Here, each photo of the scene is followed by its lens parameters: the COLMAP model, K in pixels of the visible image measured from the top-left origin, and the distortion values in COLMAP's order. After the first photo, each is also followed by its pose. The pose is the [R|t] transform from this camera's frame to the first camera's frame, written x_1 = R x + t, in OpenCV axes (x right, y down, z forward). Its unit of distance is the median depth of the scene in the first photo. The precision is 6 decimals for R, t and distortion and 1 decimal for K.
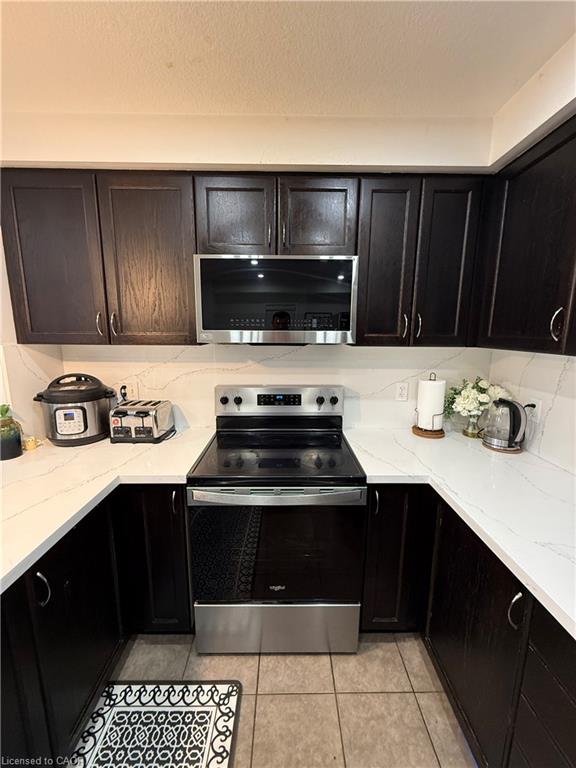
lens RADIAL K [[304.5, 0, 288.0], [0, 304.5, 384.0], [0, 0, 1]] dist [-0.003180, -0.000223]
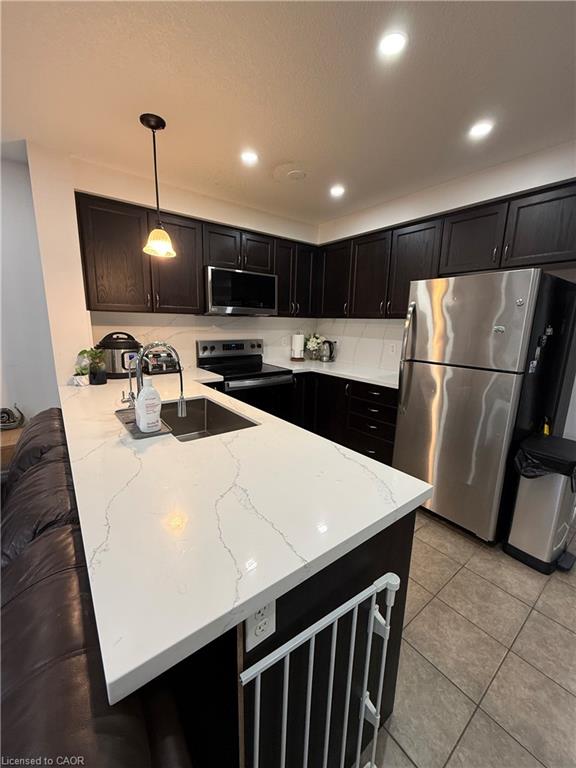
lens RADIAL K [[304.5, 0, 288.0], [0, 304.5, 384.0], [0, 0, 1]] dist [-0.003180, -0.000223]
pose [[0.798279, -0.110545, 0.592056, -0.970697], [0.083000, 0.993824, 0.073650, 0.185386], [-0.596541, -0.009653, 0.802524, -0.735553]]
